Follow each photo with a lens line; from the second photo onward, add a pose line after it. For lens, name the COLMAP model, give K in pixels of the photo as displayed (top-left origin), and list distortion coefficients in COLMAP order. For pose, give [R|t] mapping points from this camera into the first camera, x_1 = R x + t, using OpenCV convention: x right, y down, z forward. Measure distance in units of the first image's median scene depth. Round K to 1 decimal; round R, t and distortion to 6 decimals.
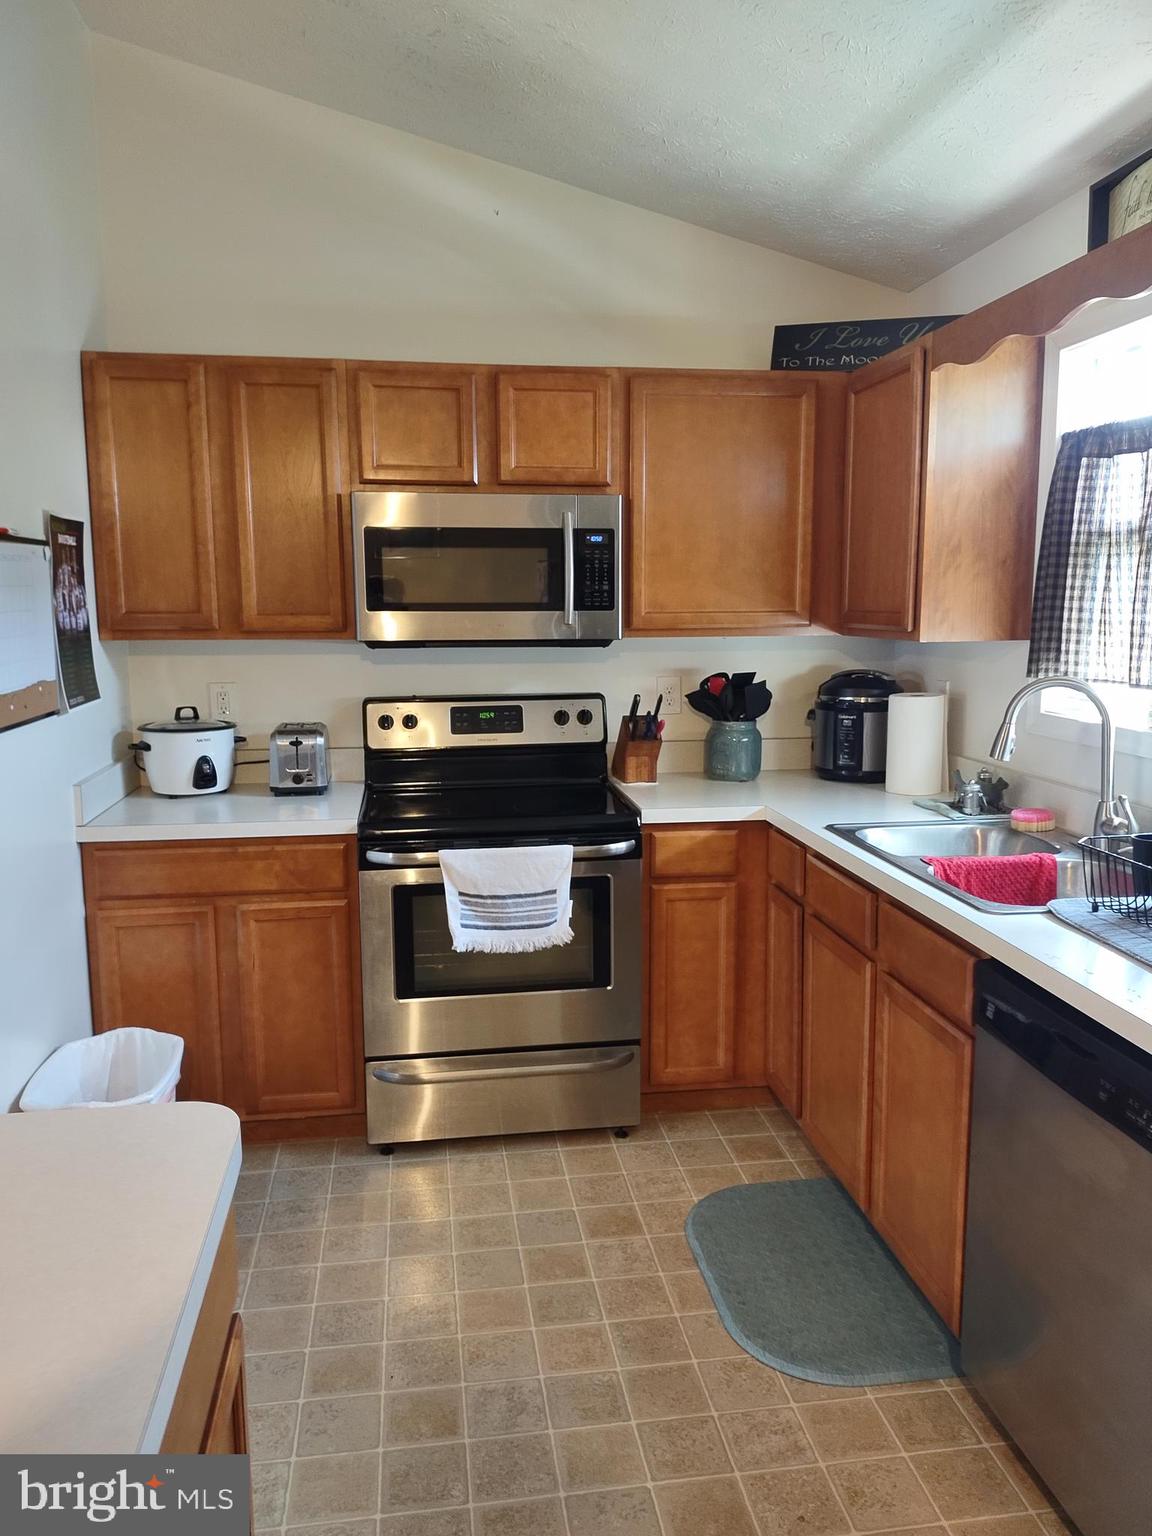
lens RADIAL K [[1137.0, 0, 578.7], [0, 1137.0, 762.1], [0, 0, 1]] dist [0.081133, -0.115781]
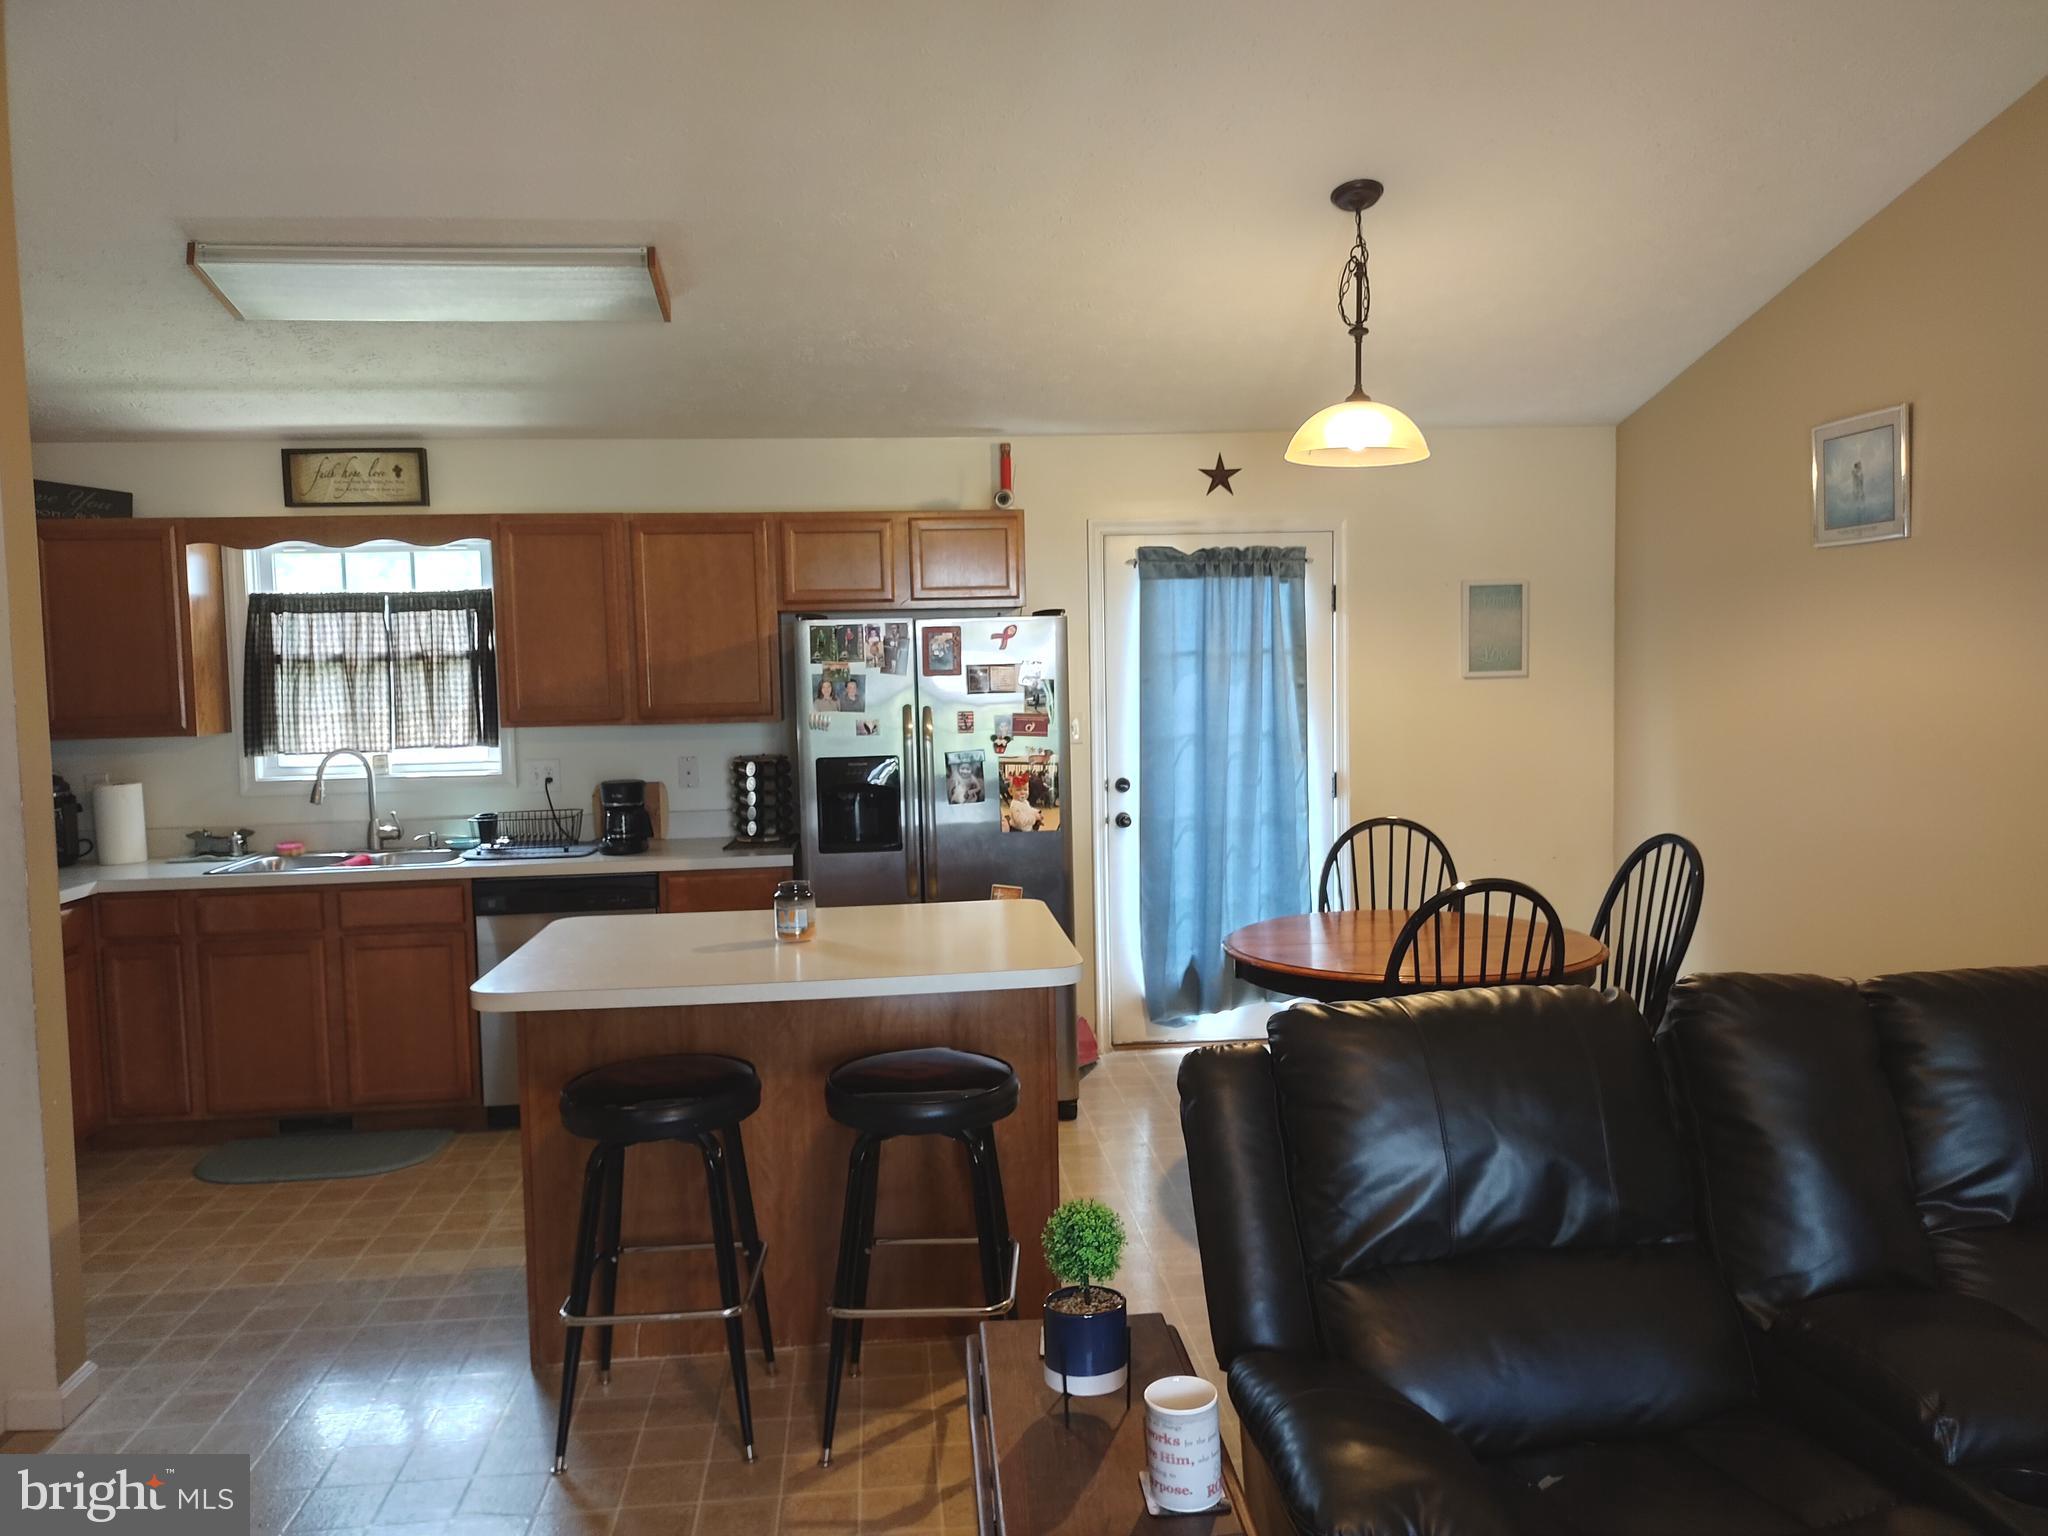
lens RADIAL K [[1516.0, 0, 1022.9], [0, 1516.0, 774.0], [0, 0, 1]] dist [0.081133, -0.115781]
pose [[0.046829, -0.073520, 0.996194, -1.421252], [0.163451, 0.984410, 0.064966, -0.017818], [-0.985439, 0.159786, 0.058116, -0.065249]]
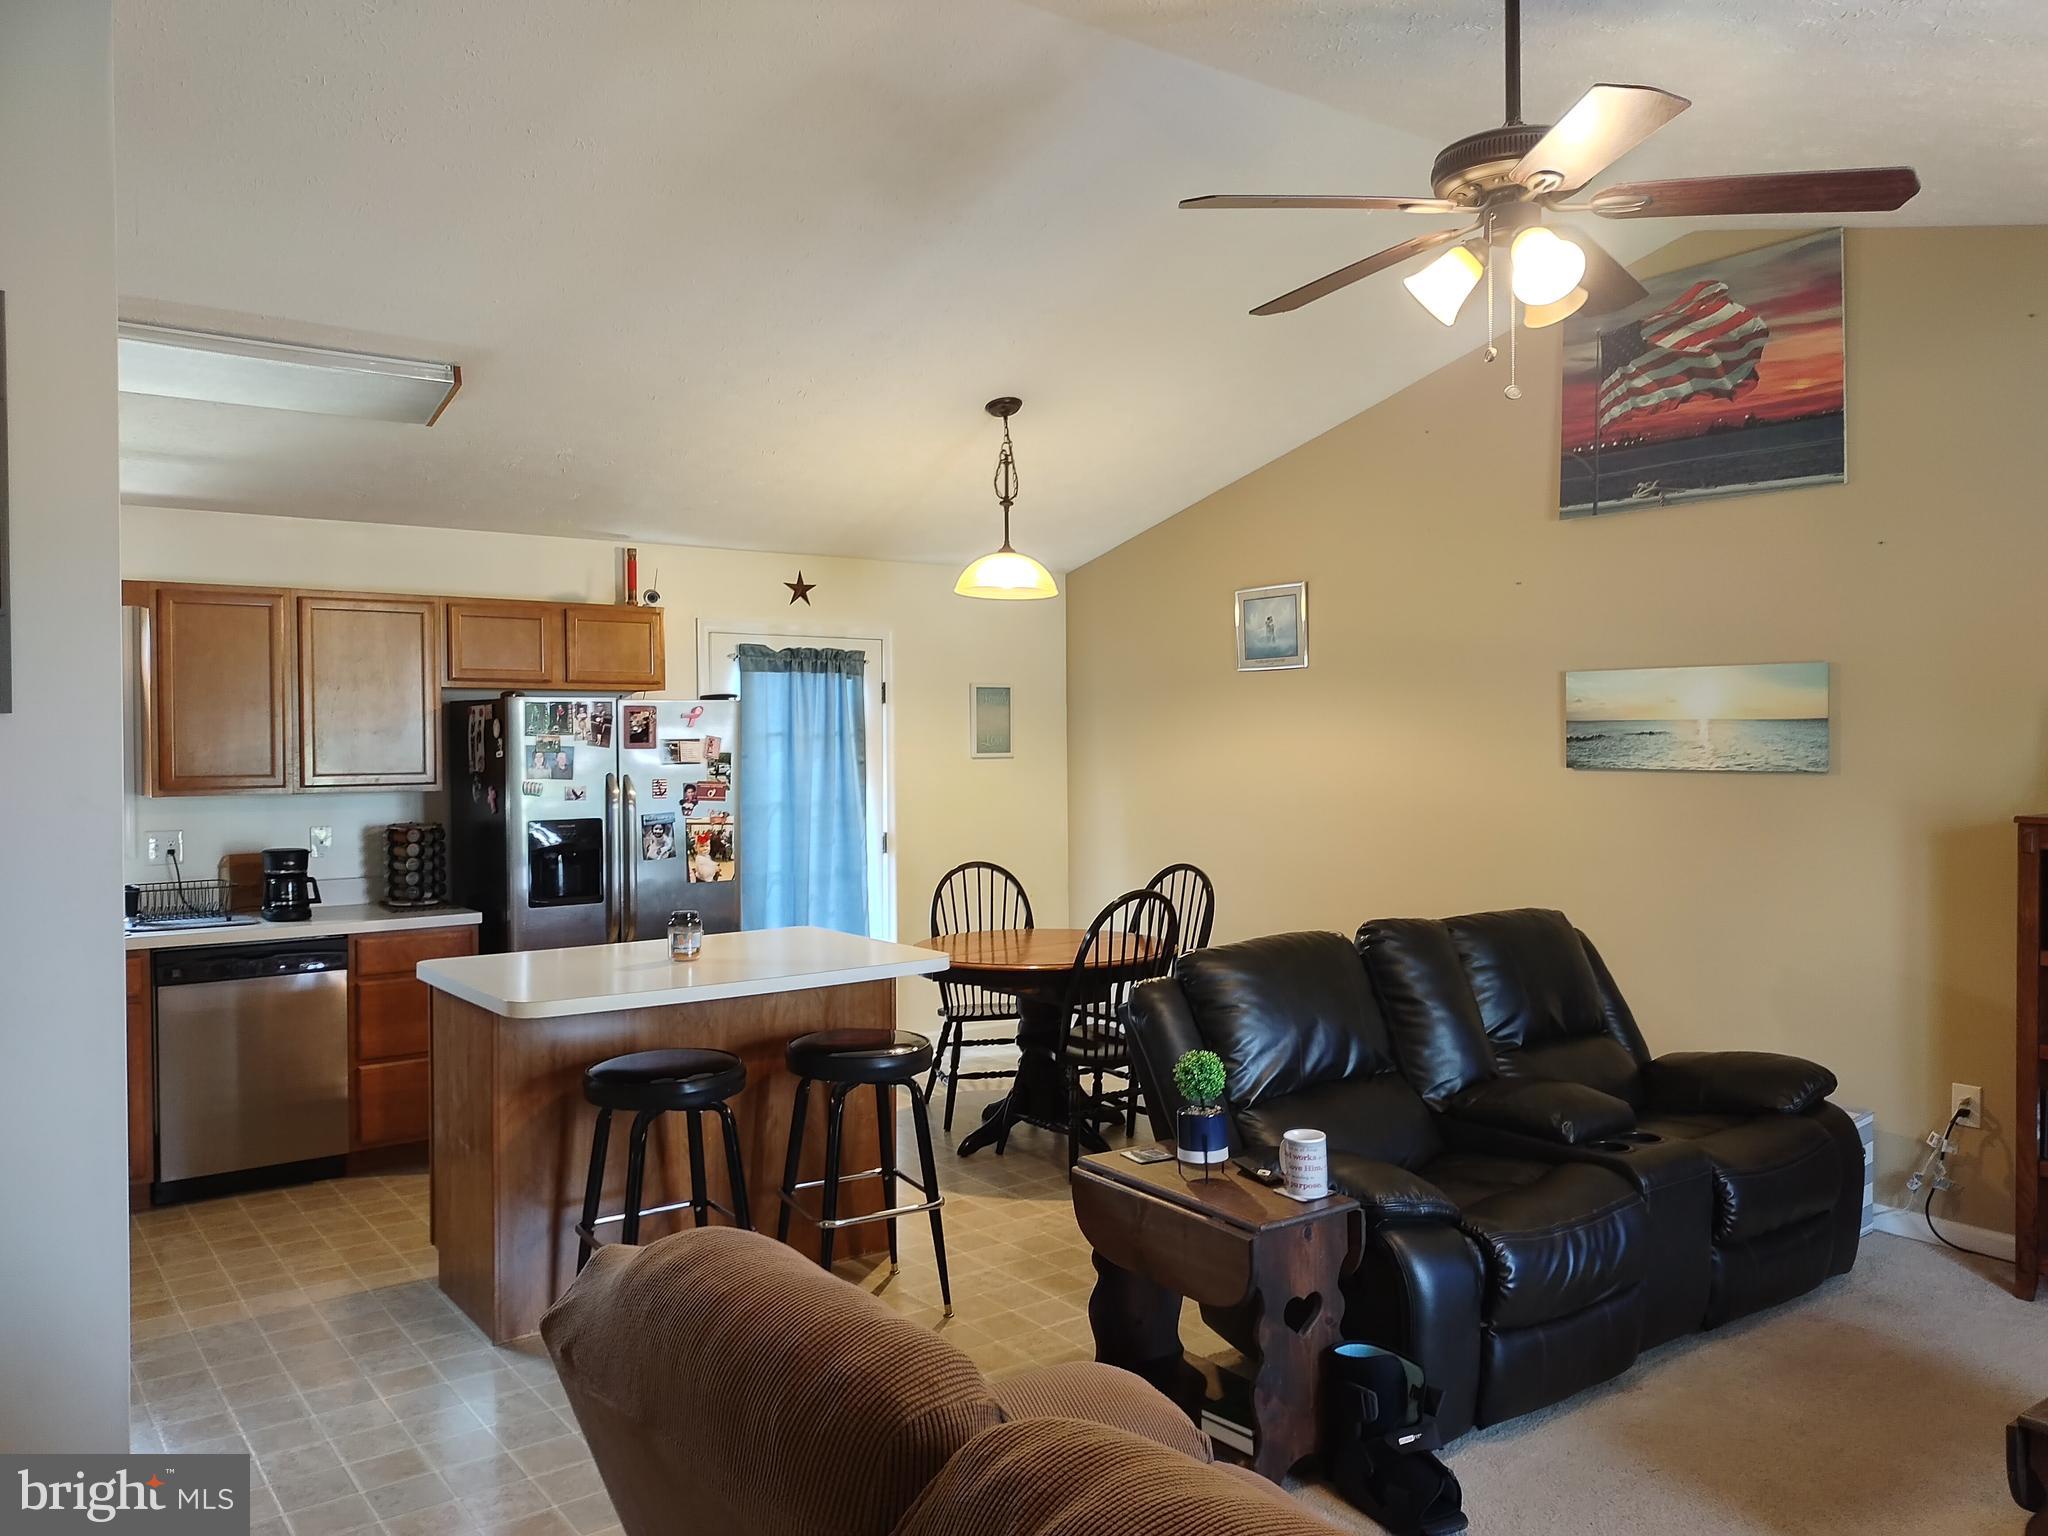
lens RADIAL K [[1516.0, 0, 1023.6], [0, 1516.0, 764.9], [0, 0, 1]] dist [0.081133, -0.115781]
pose [[-0.468550, -0.009001, 0.883391, -1.690313], [0.133484, 0.987747, 0.080863, -0.100359], [-0.873294, 0.155807, -0.461607, 0.565897]]
